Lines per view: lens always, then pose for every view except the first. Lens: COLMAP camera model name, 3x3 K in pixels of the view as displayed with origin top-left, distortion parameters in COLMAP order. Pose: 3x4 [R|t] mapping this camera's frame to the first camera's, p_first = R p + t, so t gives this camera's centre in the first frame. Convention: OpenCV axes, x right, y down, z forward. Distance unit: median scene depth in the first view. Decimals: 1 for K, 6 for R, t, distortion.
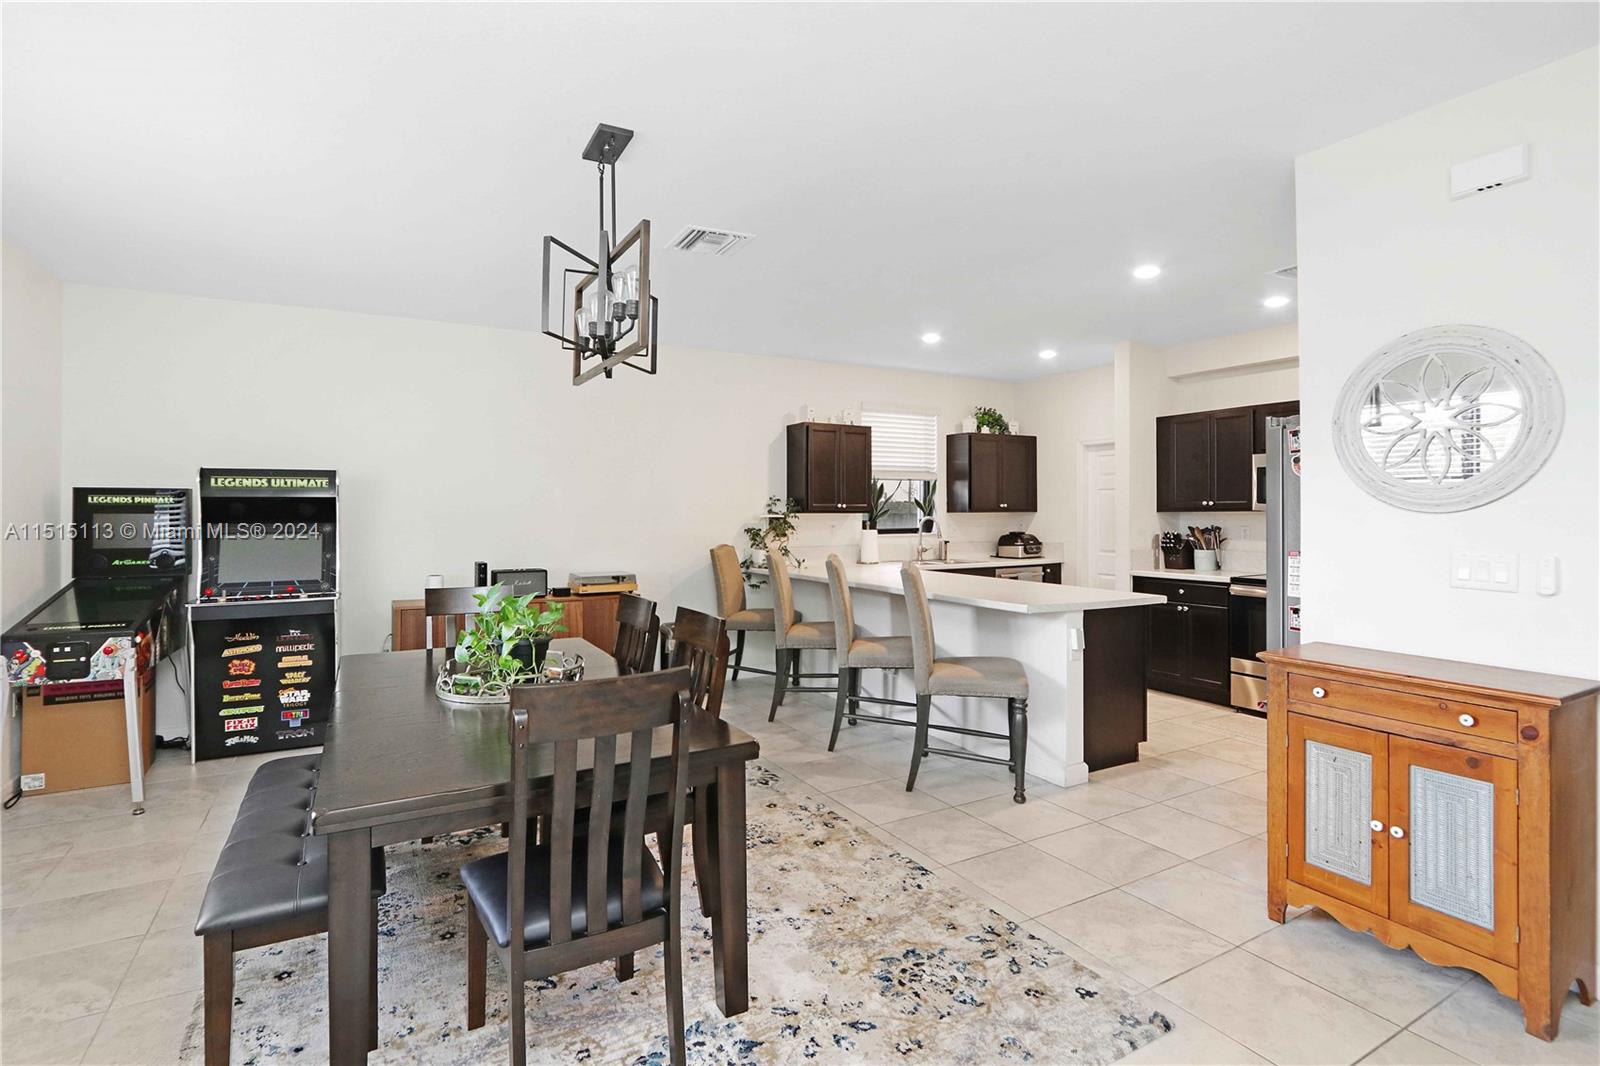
lens RADIAL K [[751.3, 0, 782.5], [0, 751.3, 509.0], [0, 0, 1]] dist [-0.002682, -0.000743]
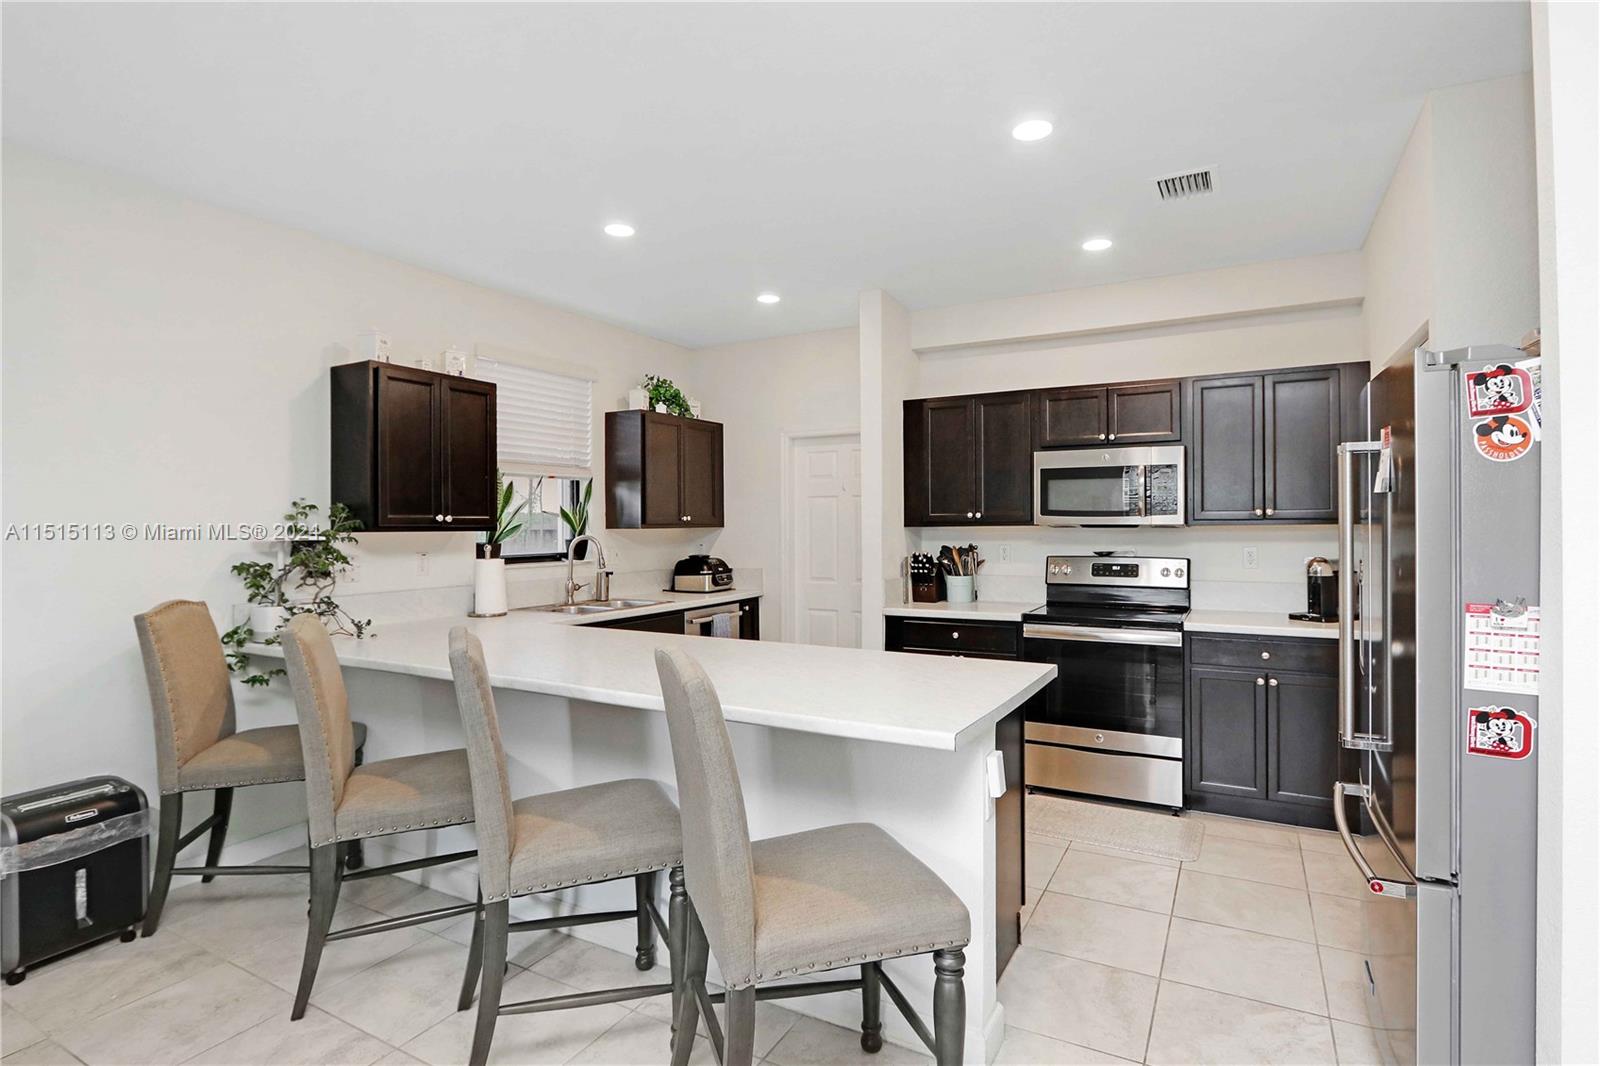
lens RADIAL K [[779.8, 0, 790.6], [0, 779.8, 527.7], [0, 0, 1]] dist [-0.020736, 0.000035]
pose [[0.852451, -0.005220, 0.522782, -0.002904], [0.002411, 0.999979, 0.006053, -0.000182], [-0.522802, -0.003899, 0.852445, 0.368194]]
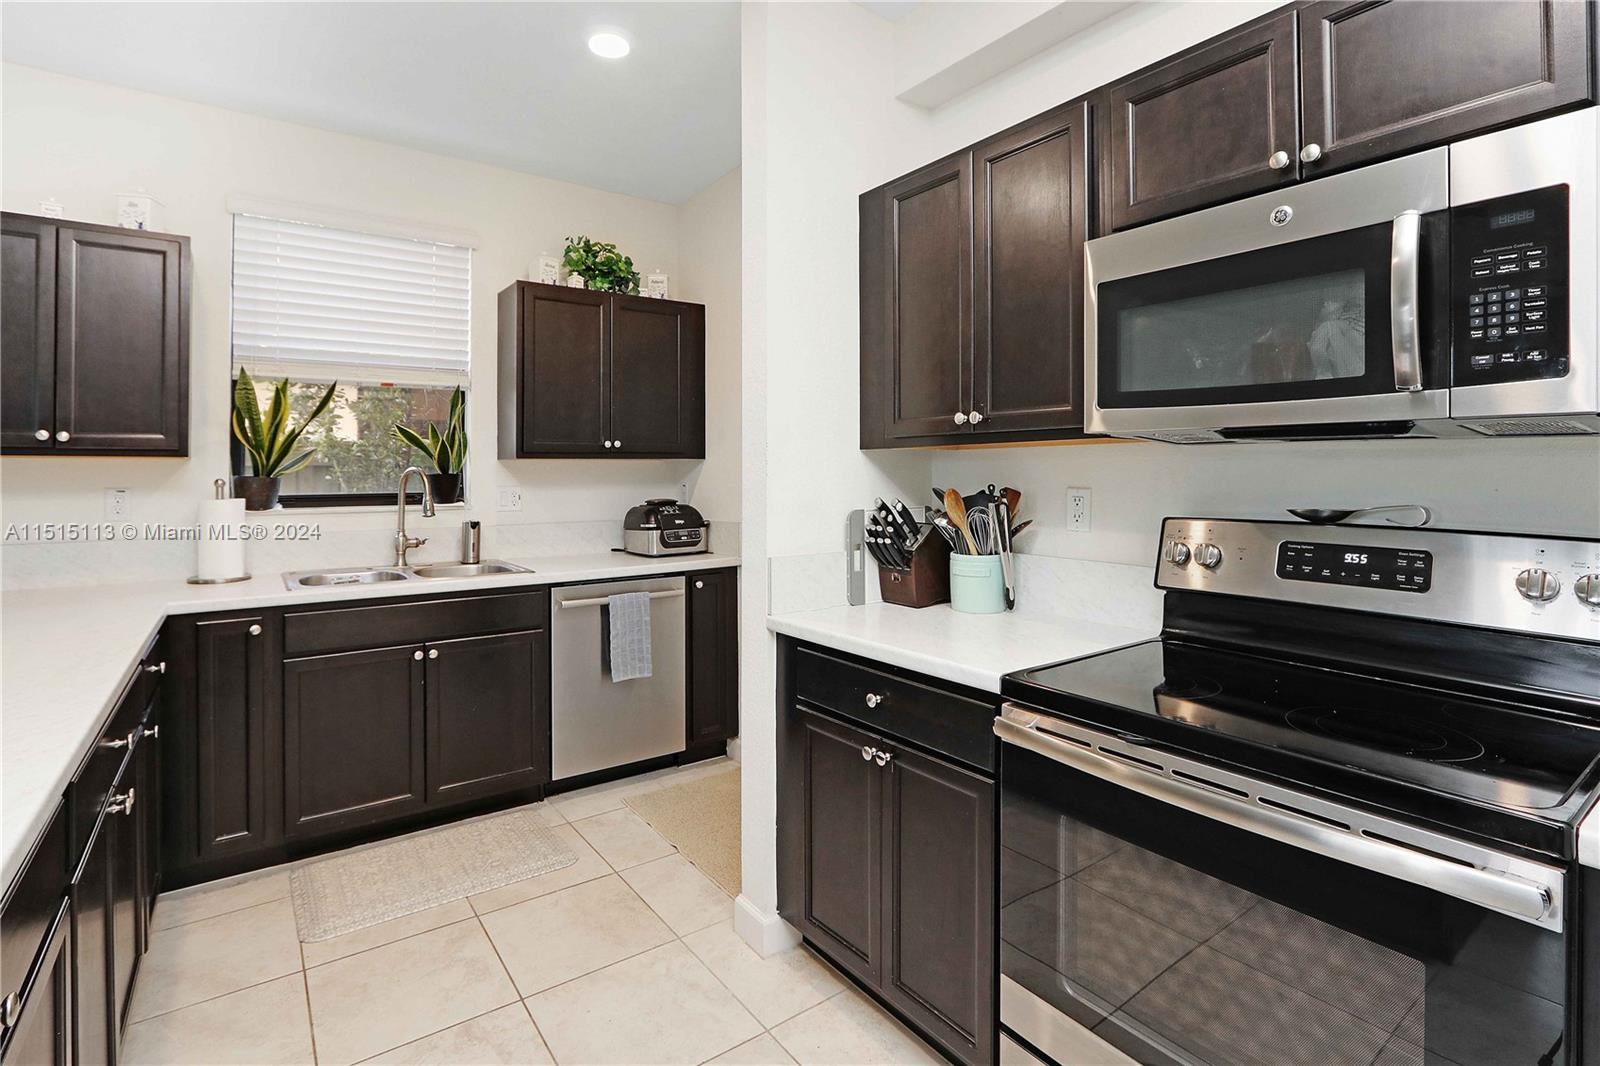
lens RADIAL K [[751.3, 0, 780.5], [0, 751.3, 469.5], [0, 0, 1]] dist [-0.002682, -0.000743]
pose [[0.995144, -0.002888, 0.098383, 0.391148], [0.002934, 0.999996, -0.000321, 0.012764], [-0.098382, 0.000608, 0.995149, 0.588200]]
